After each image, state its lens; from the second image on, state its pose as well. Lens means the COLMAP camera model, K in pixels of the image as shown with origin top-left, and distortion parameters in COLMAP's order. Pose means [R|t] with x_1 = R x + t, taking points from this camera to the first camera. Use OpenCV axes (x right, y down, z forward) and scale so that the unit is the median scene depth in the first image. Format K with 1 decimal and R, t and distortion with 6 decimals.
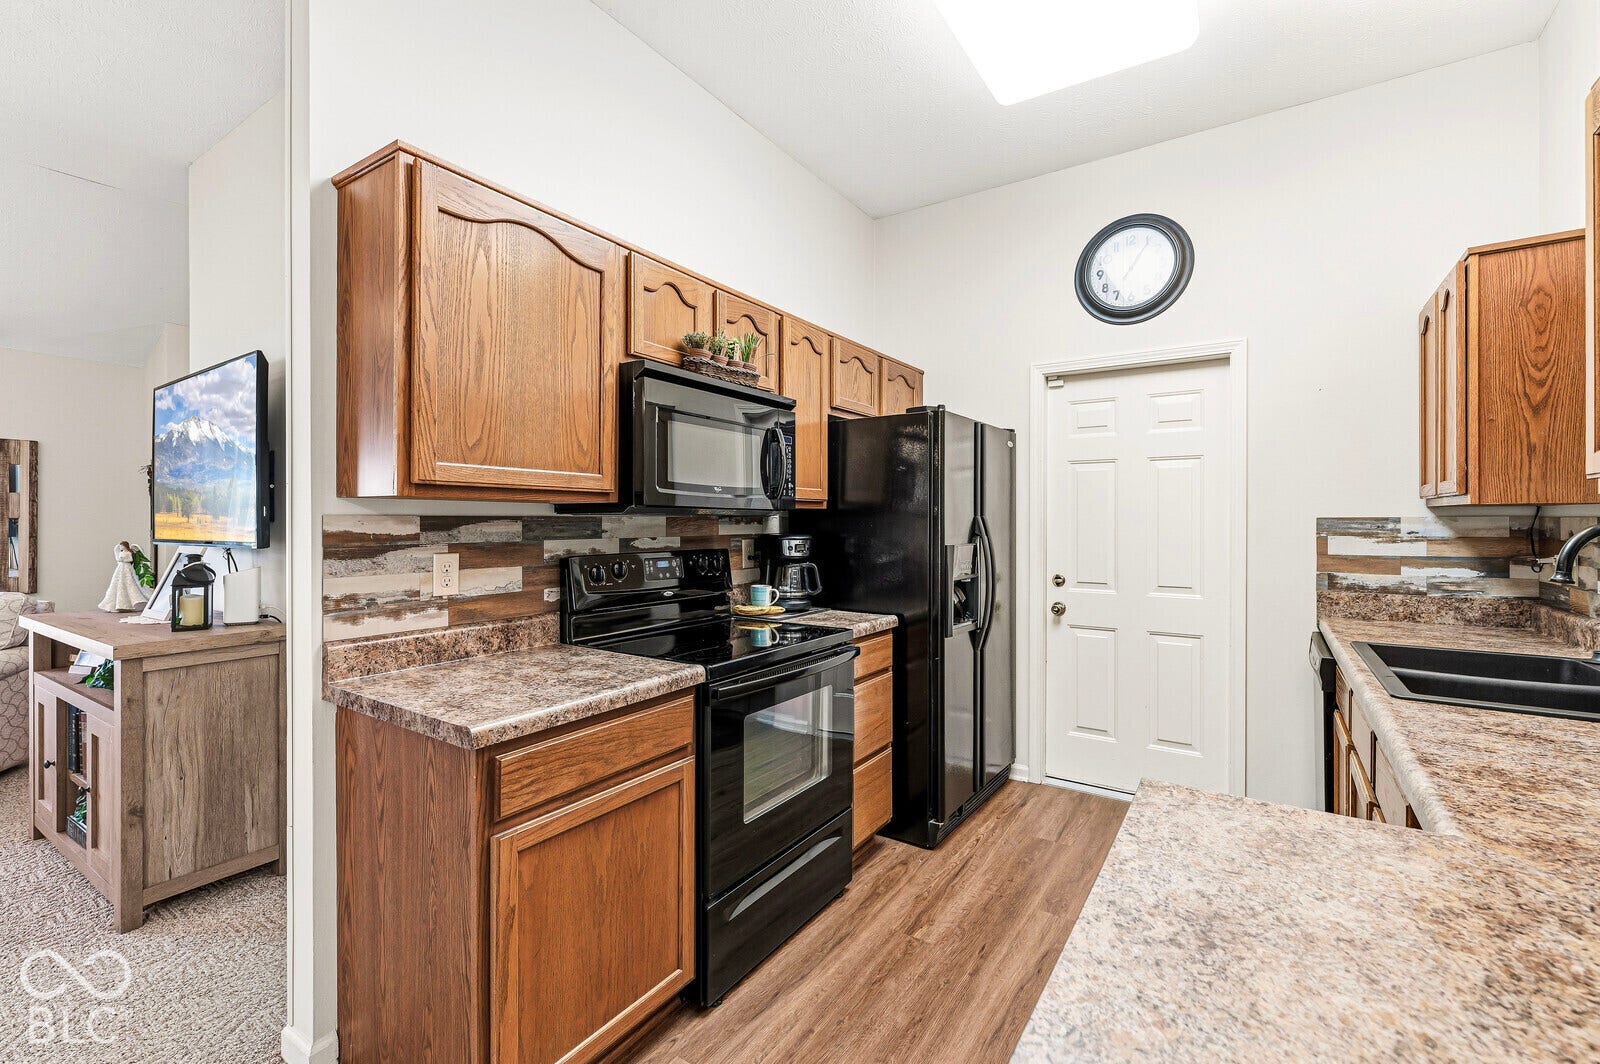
lens RADIAL K [[687.3, 0, 803.4], [0, 687.3, 521.9], [0, 0, 1]] dist [0.000362, -0.000591]
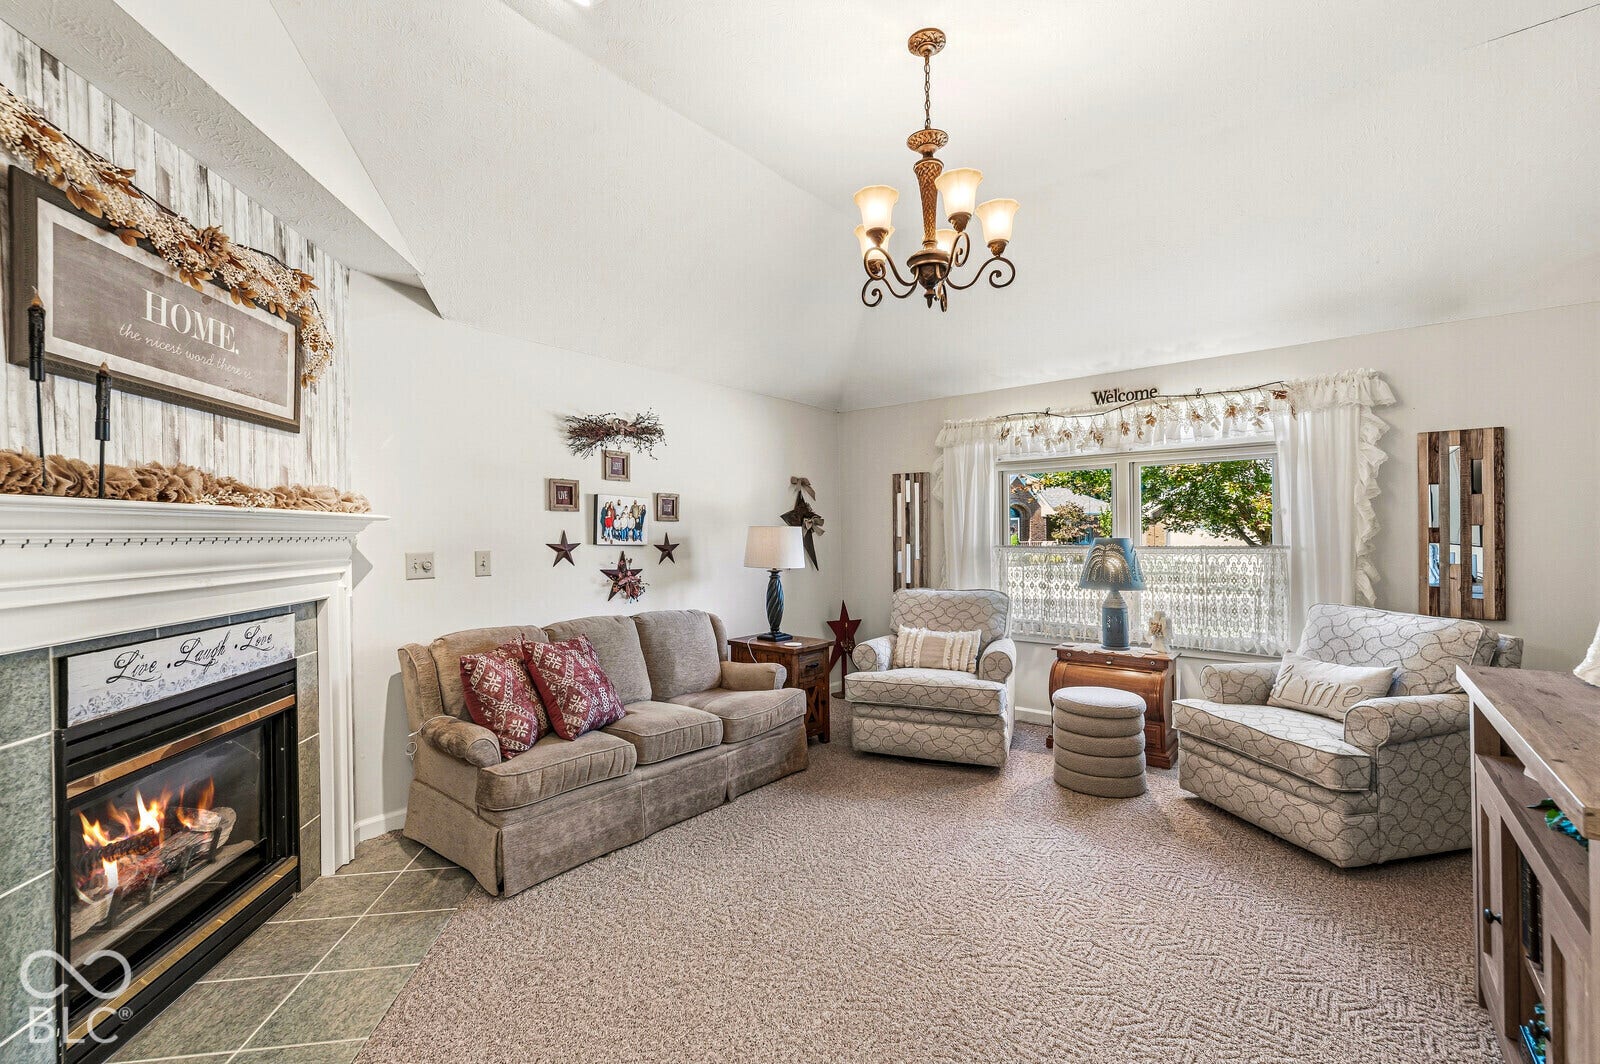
lens RADIAL K [[687.3, 0, 805.9], [0, 687.3, 538.0], [0, 0, 1]] dist [0.000362, -0.000591]
pose [[-0.083191, 0.003878, -0.996526, -0.408201], [0.006992, 0.999970, 0.003307, 0.001003], [0.996509, -0.006692, -0.083215, 0.414044]]
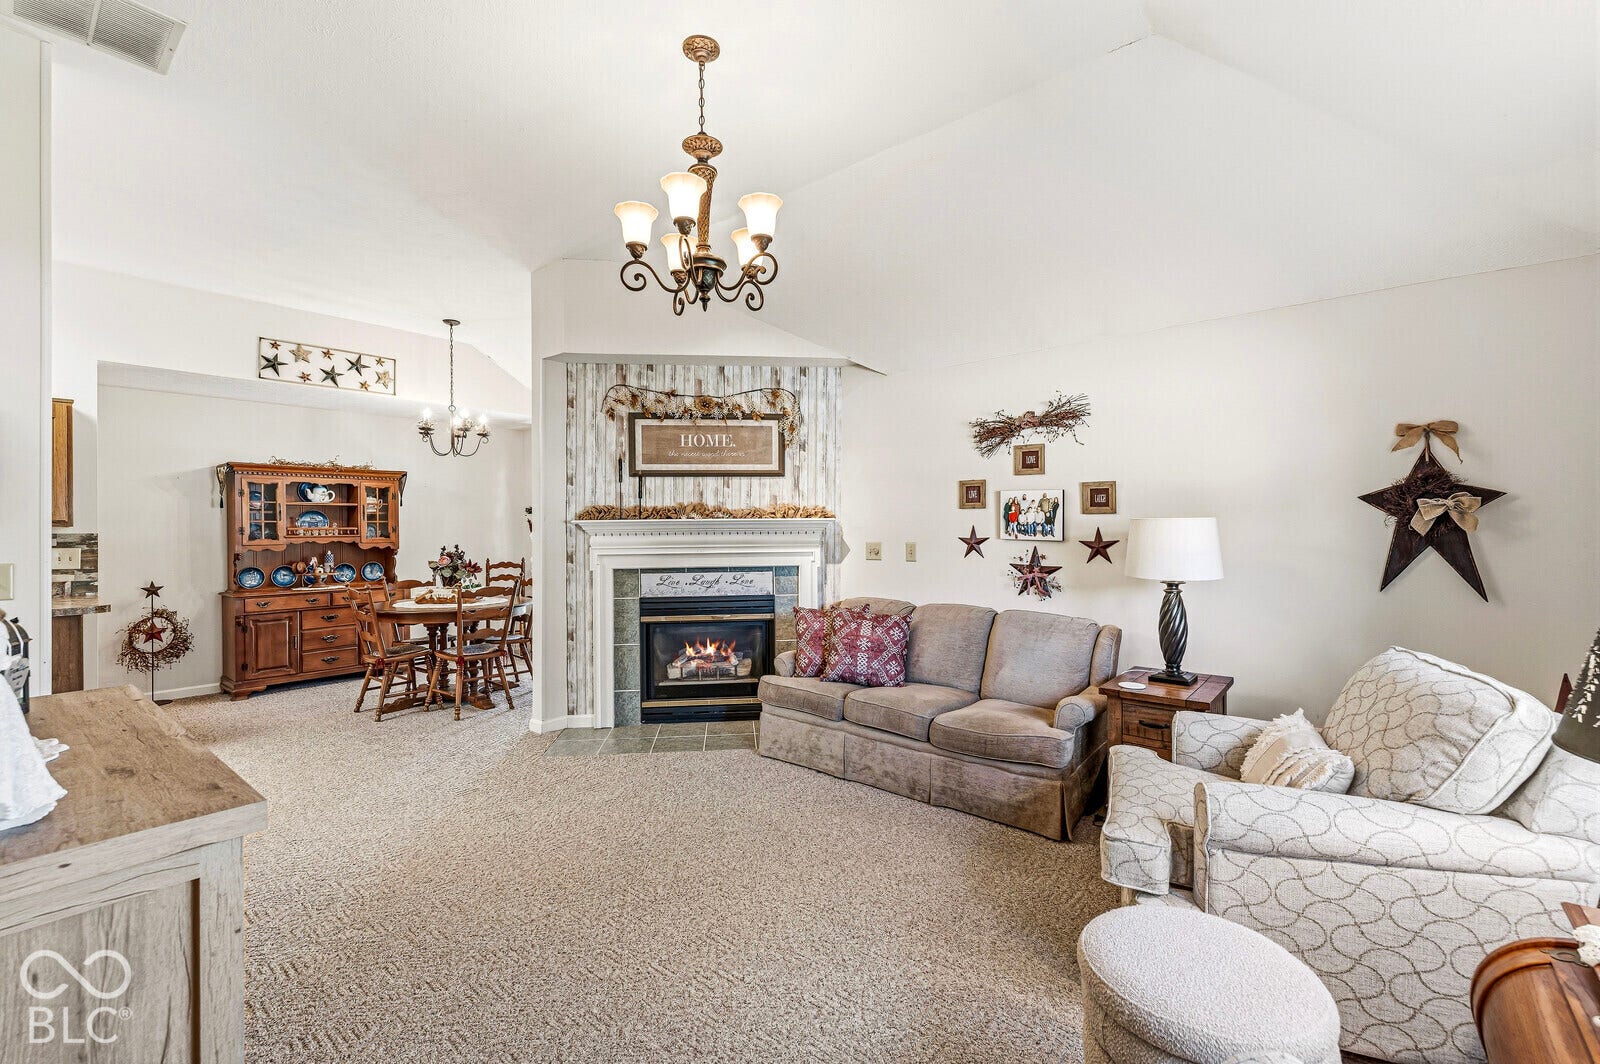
lens RADIAL K [[687.3, 0, 800.4], [0, 687.3, 529.0], [0, 0, 1]] dist [0.000362, -0.000591]
pose [[-0.992846, 0.005457, 0.119274, -1.696766], [0.005327, 0.999985, -0.001408, -0.006689], [-0.119280, -0.000762, -0.992860, 1.527415]]
